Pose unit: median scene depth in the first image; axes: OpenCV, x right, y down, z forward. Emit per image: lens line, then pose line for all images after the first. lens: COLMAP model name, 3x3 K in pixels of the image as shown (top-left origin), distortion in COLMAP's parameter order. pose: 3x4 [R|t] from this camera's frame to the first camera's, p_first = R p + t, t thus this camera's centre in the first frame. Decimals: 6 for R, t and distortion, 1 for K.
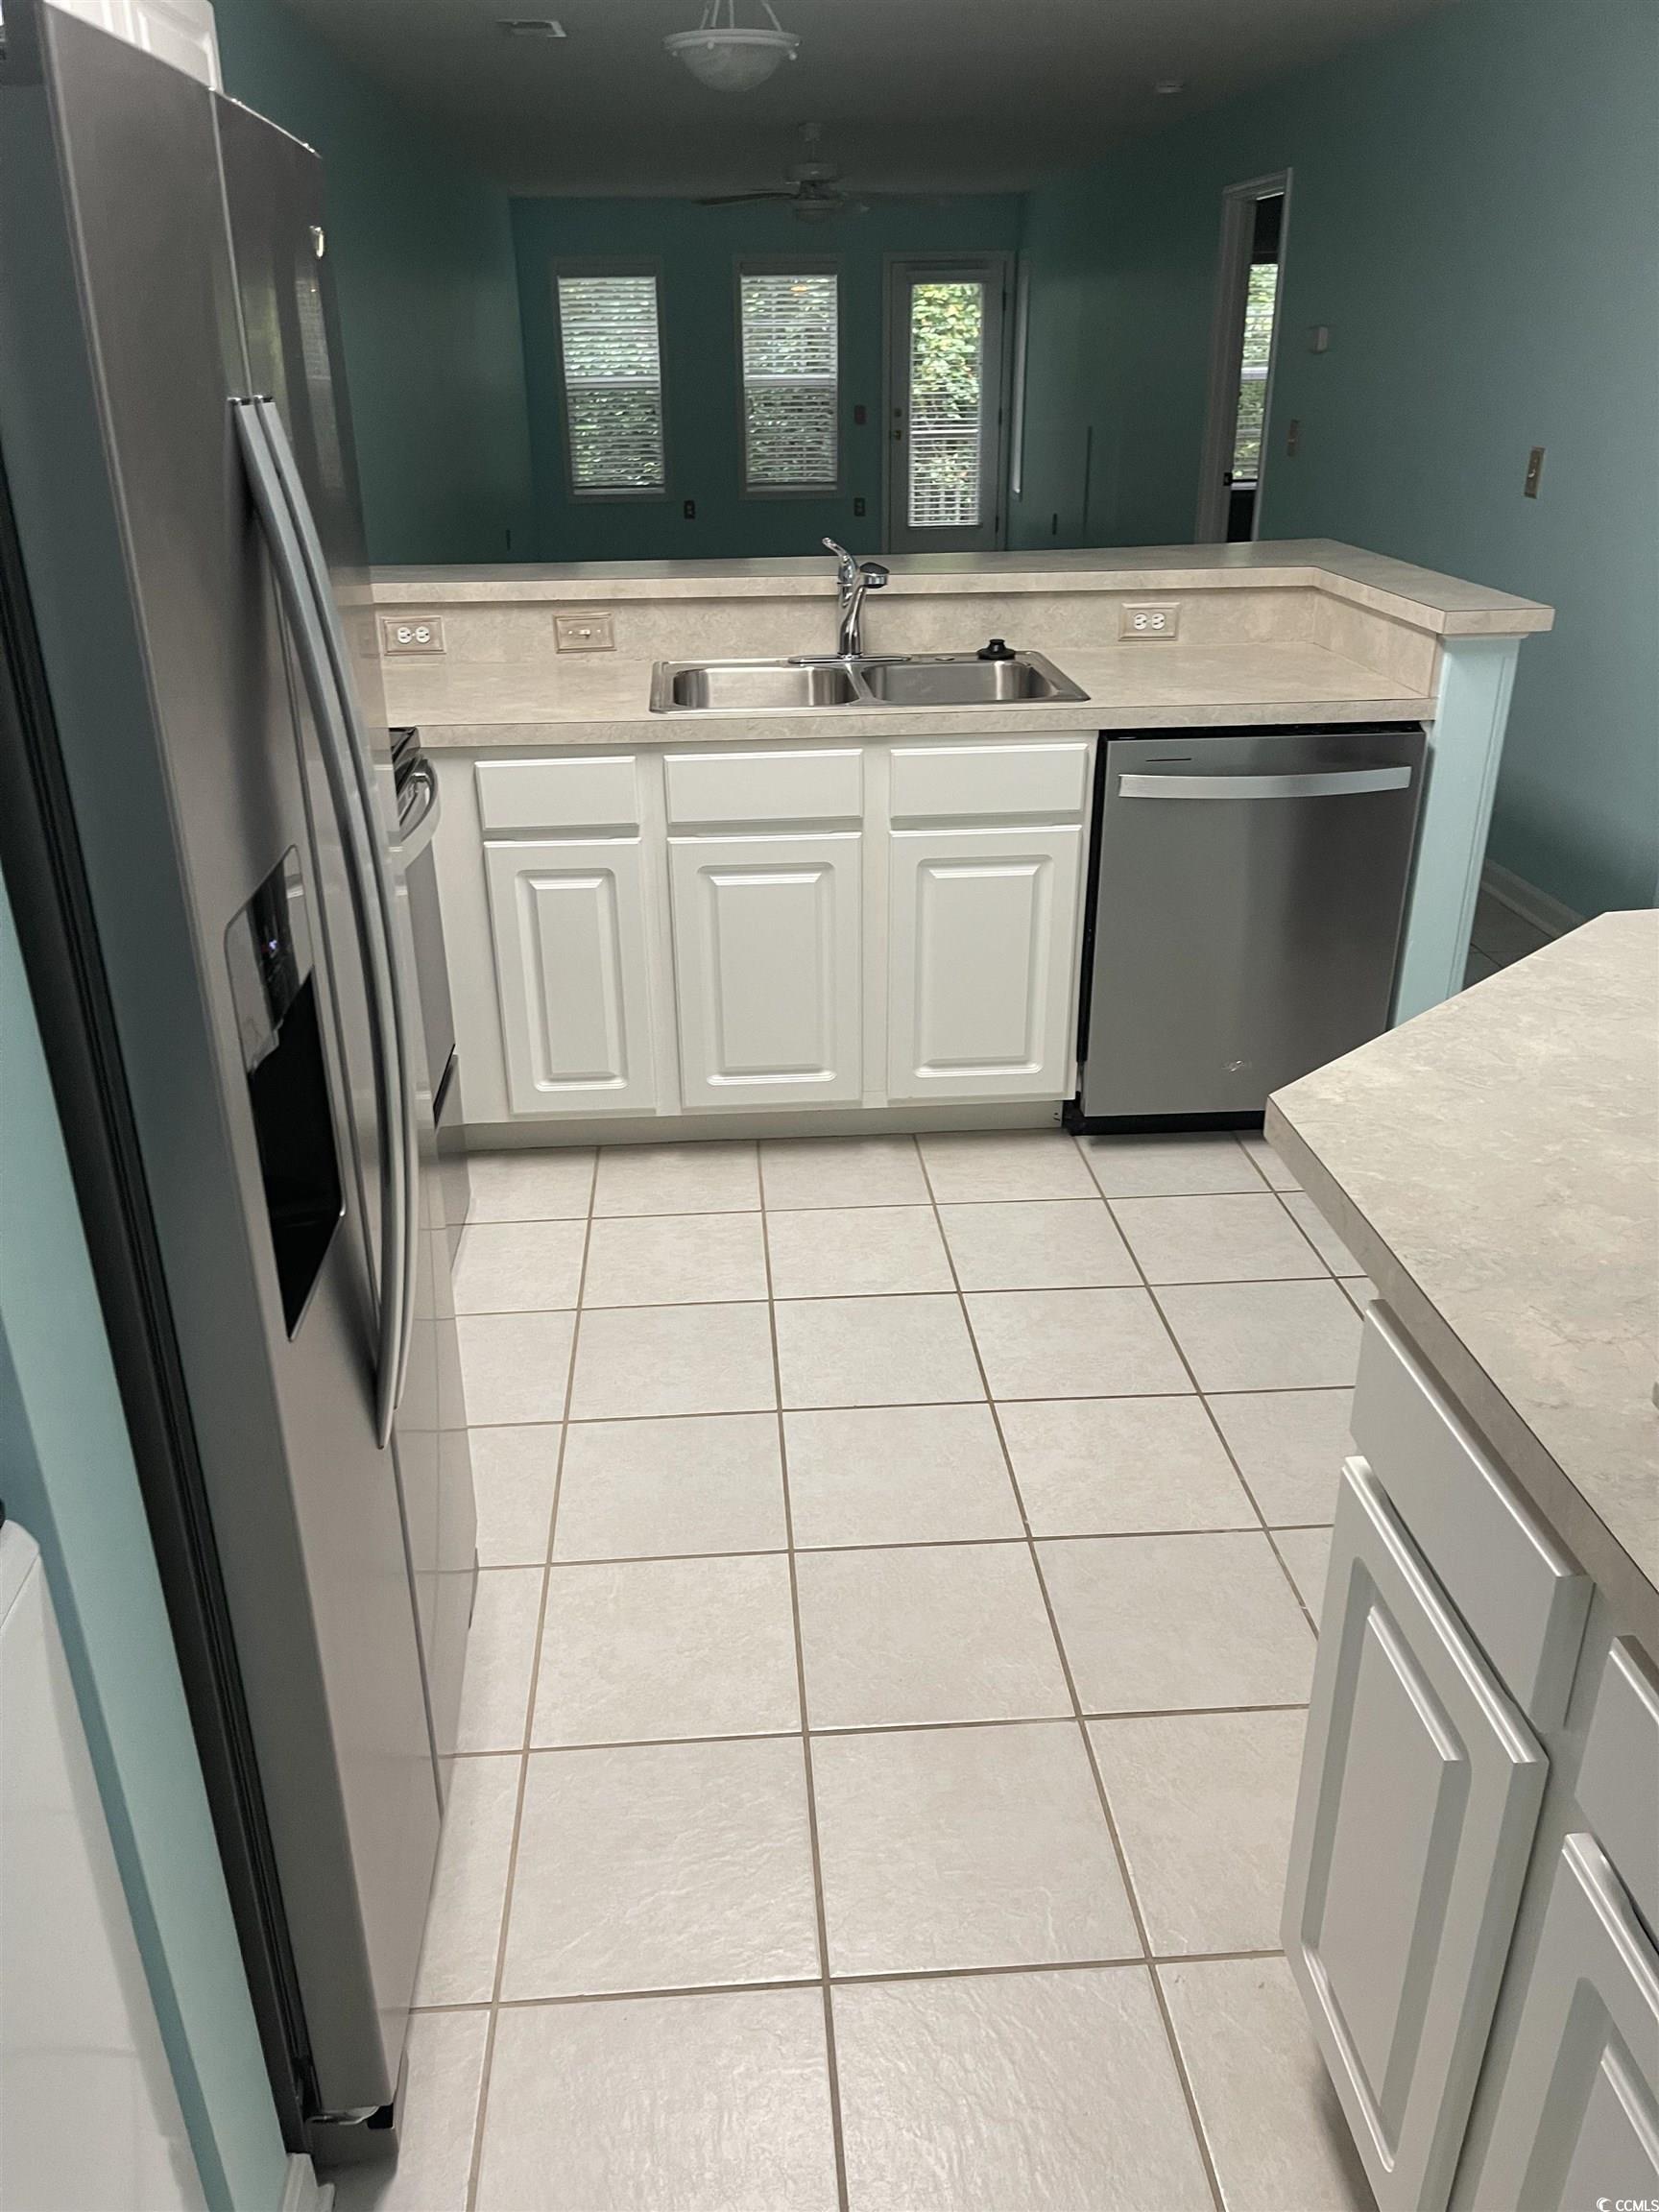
lens RADIAL K [[1665.9, 0, 817.7], [0, 1665.9, 1123.7], [0, 0, 1]] dist [0.079694, -0.096541]
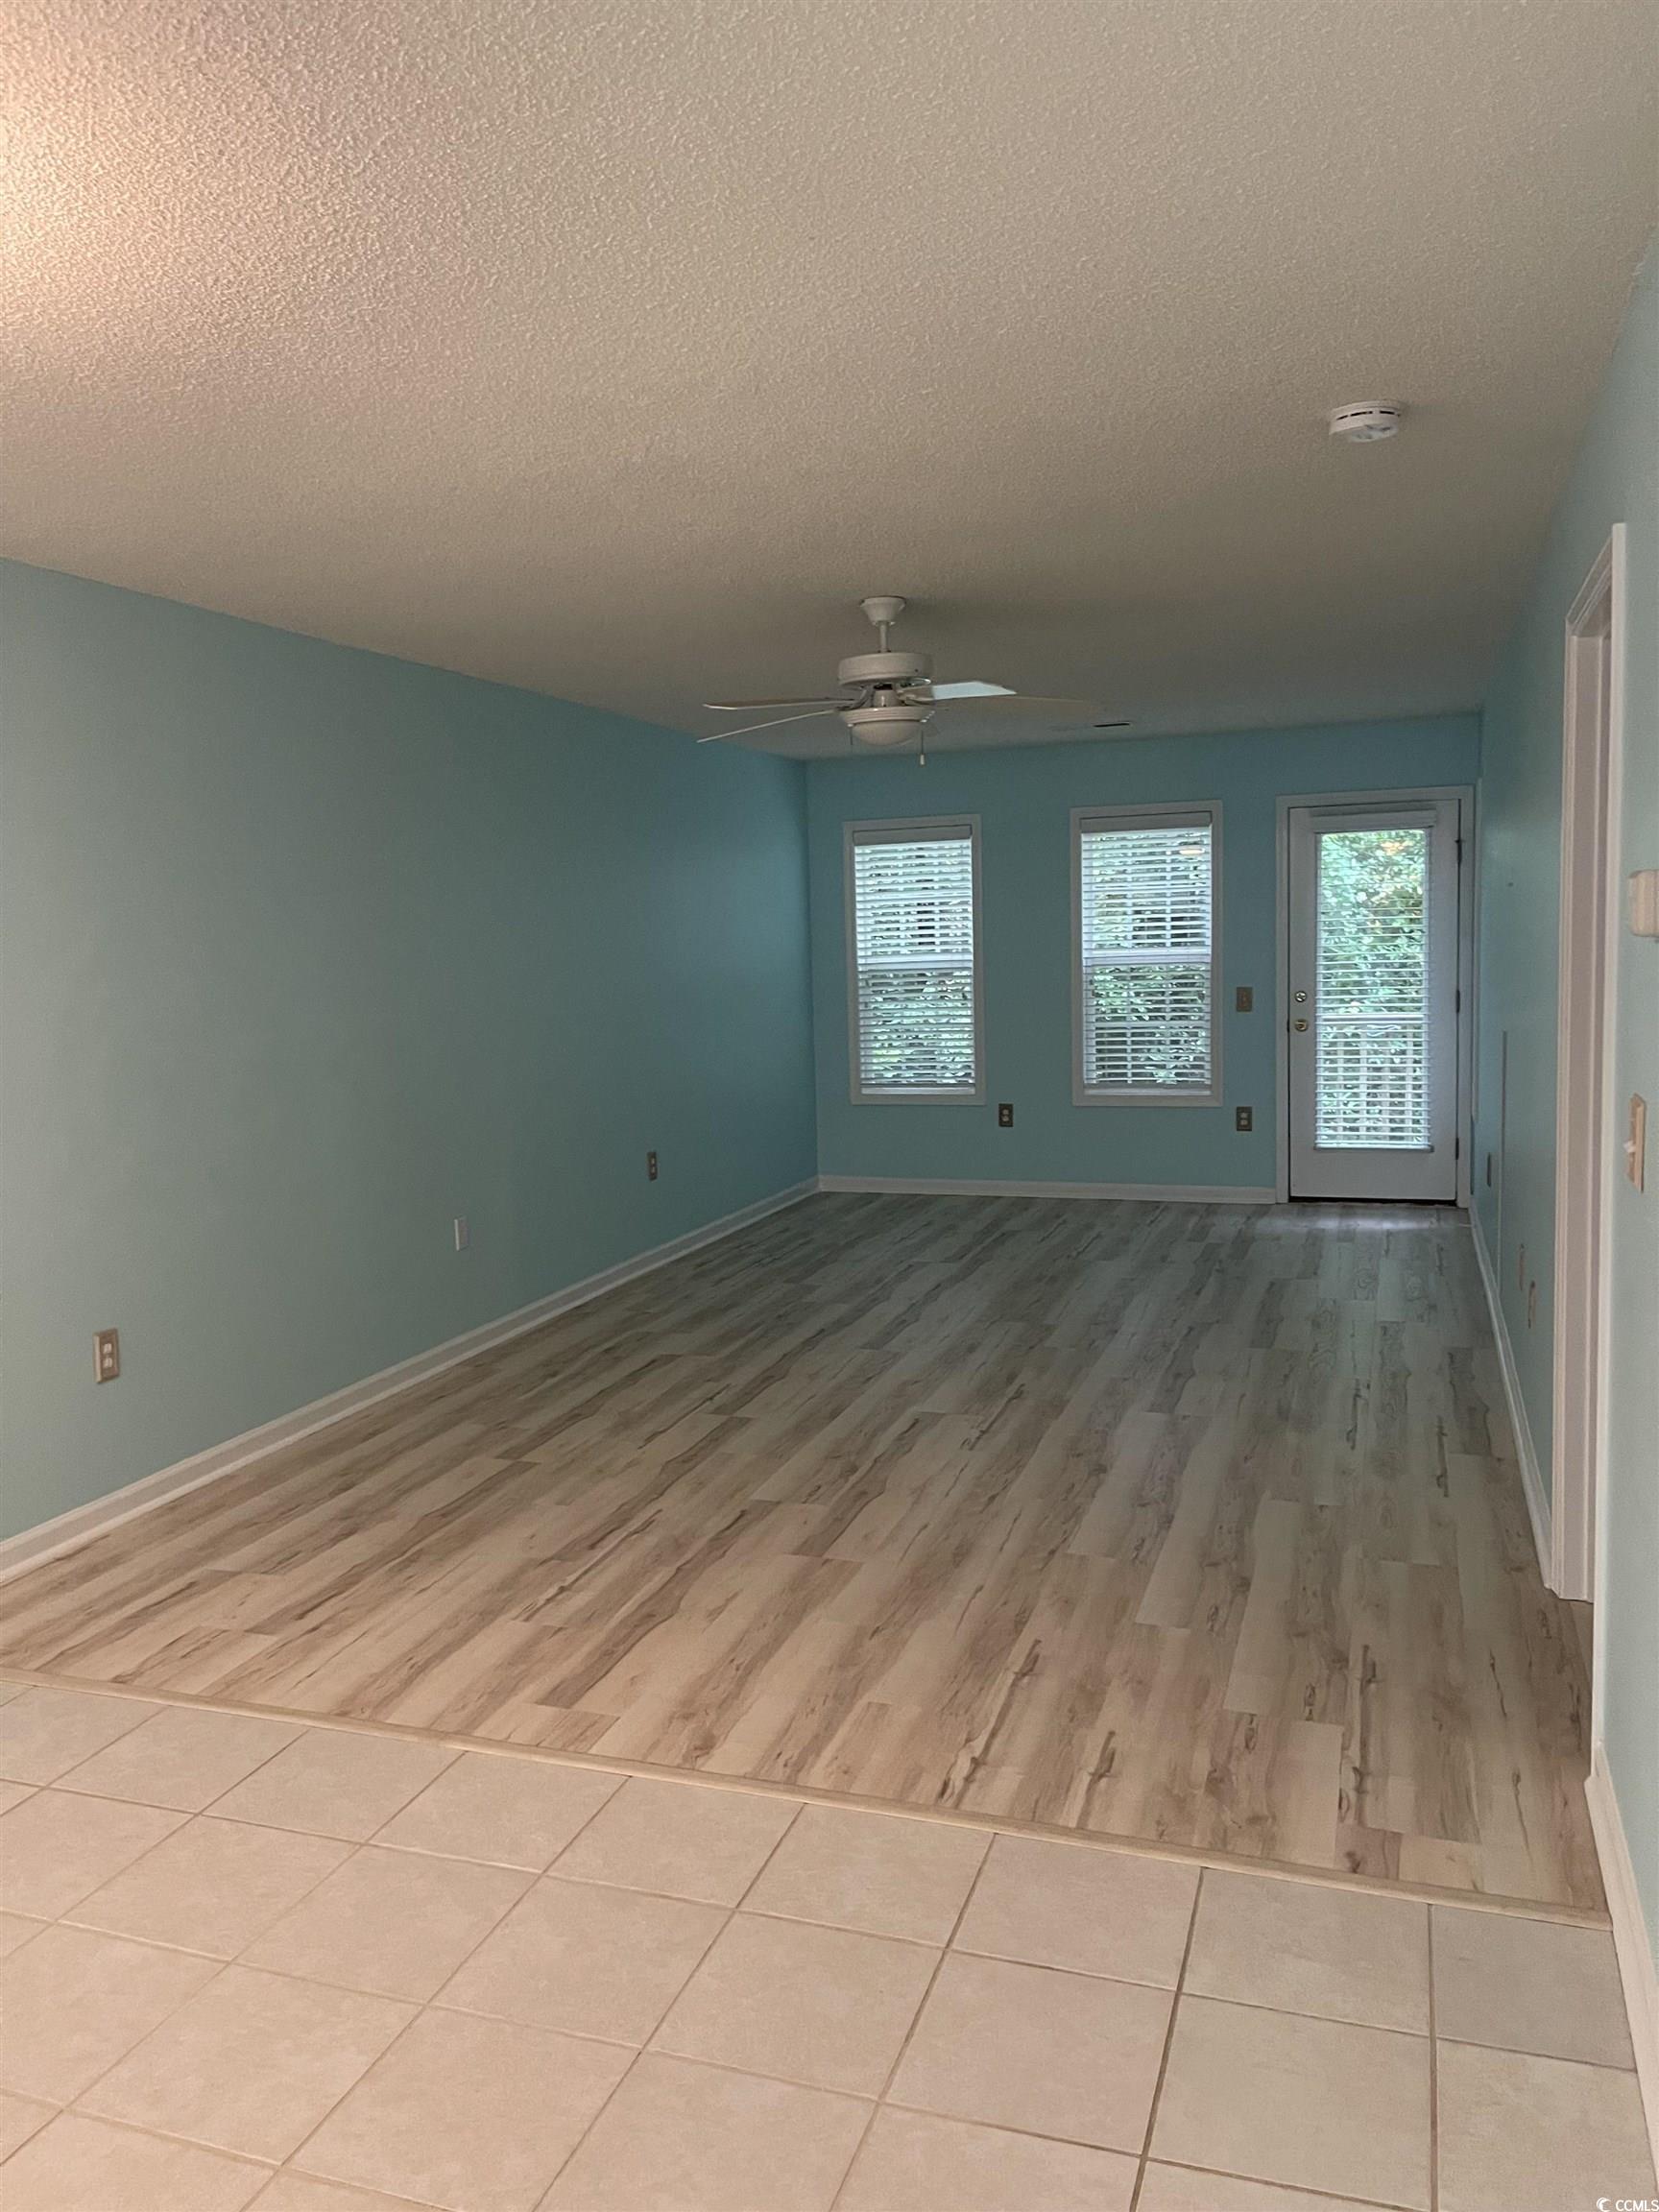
lens RADIAL K [[1665.9, 0, 817.7], [0, 1665.9, 1123.7], [0, 0, 1]] dist [0.079694, -0.096541]
pose [[0.918307, 0.031951, -0.394578, 0.143217], [-0.148539, 0.951722, -0.268630, -0.155558], [0.366946, 0.305294, 0.878718, 0.330872]]
